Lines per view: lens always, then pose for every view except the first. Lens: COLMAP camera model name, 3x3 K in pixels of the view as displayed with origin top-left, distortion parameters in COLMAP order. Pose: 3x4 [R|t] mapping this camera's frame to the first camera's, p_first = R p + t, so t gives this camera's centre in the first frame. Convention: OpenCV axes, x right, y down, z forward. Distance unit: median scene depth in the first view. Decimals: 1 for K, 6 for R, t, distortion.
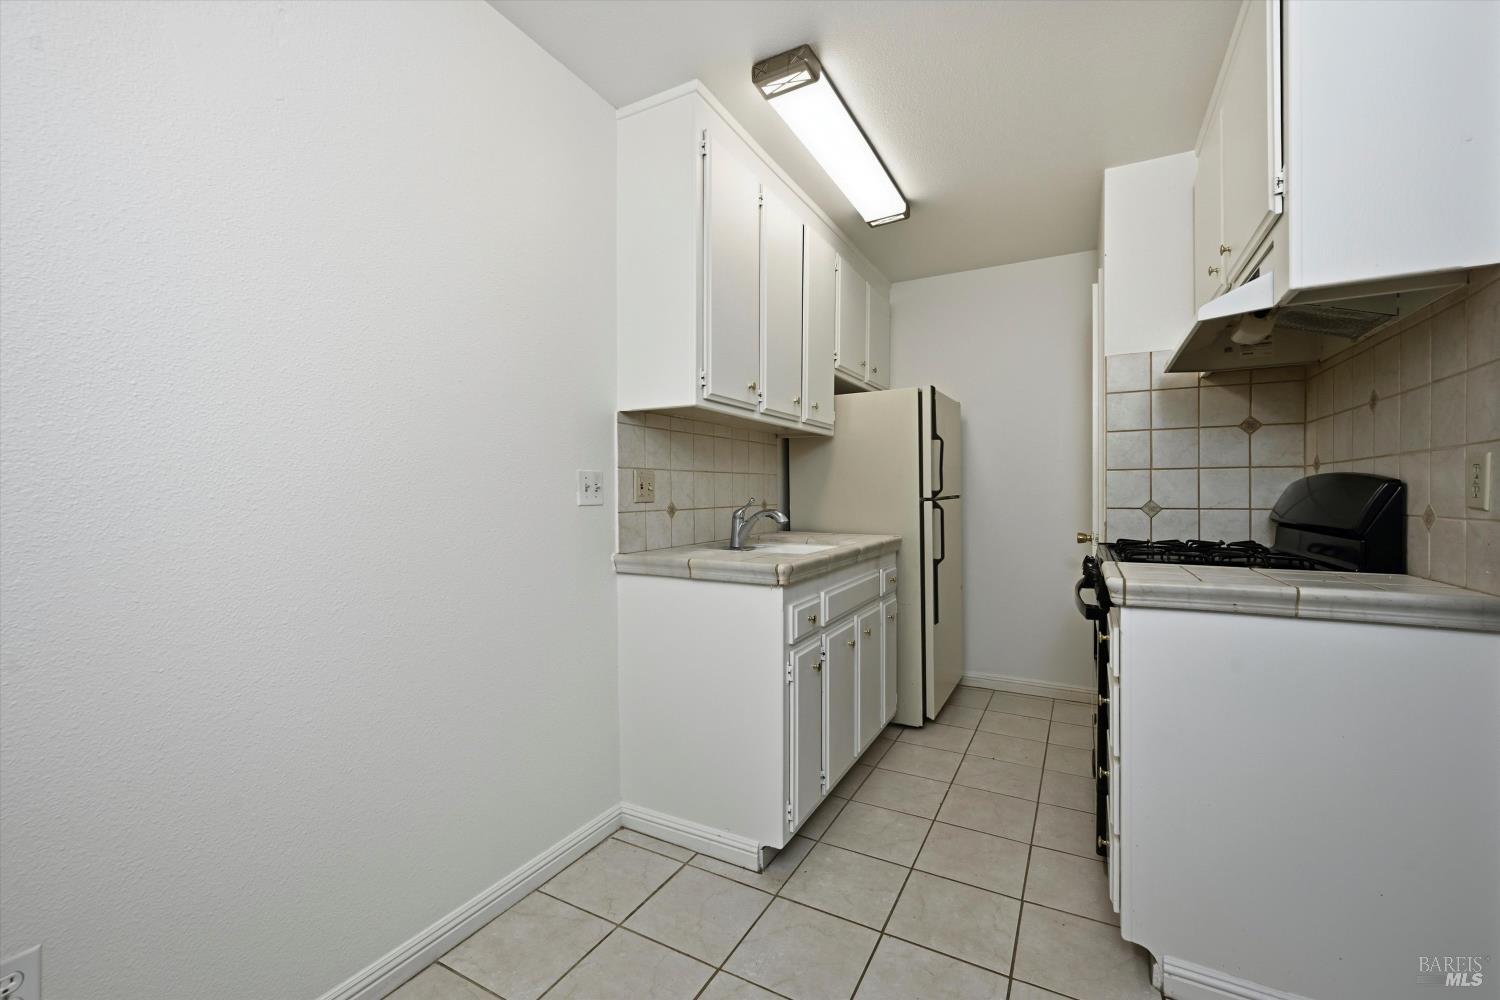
lens RADIAL K [[618.2, 0, 748.2], [0, 618.2, 492.4], [0, 0, 1]] dist [-0.001038, 0.000968]
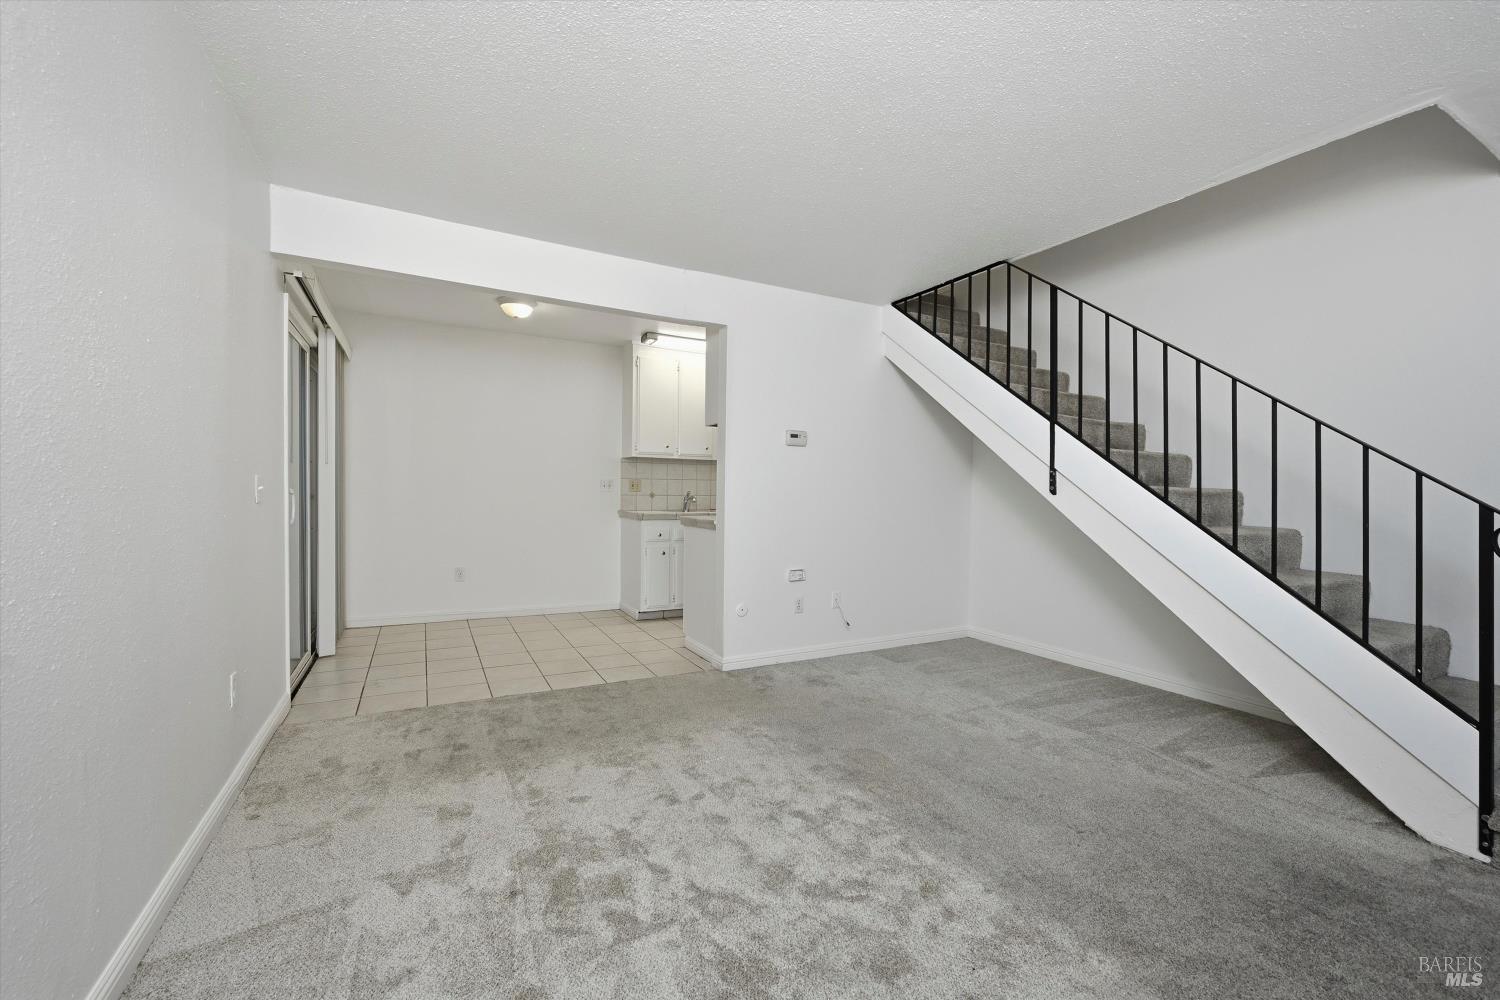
lens RADIAL K [[618.2, 0, 762.1], [0, 618.2, 497.2], [0, 0, 1]] dist [-0.001038, 0.000968]
pose [[0.844062, 0.015322, -0.536027, 1.658430], [-0.000201, 0.999601, 0.028257, -0.031984], [0.536246, -0.023743, 0.843728, -0.912462]]
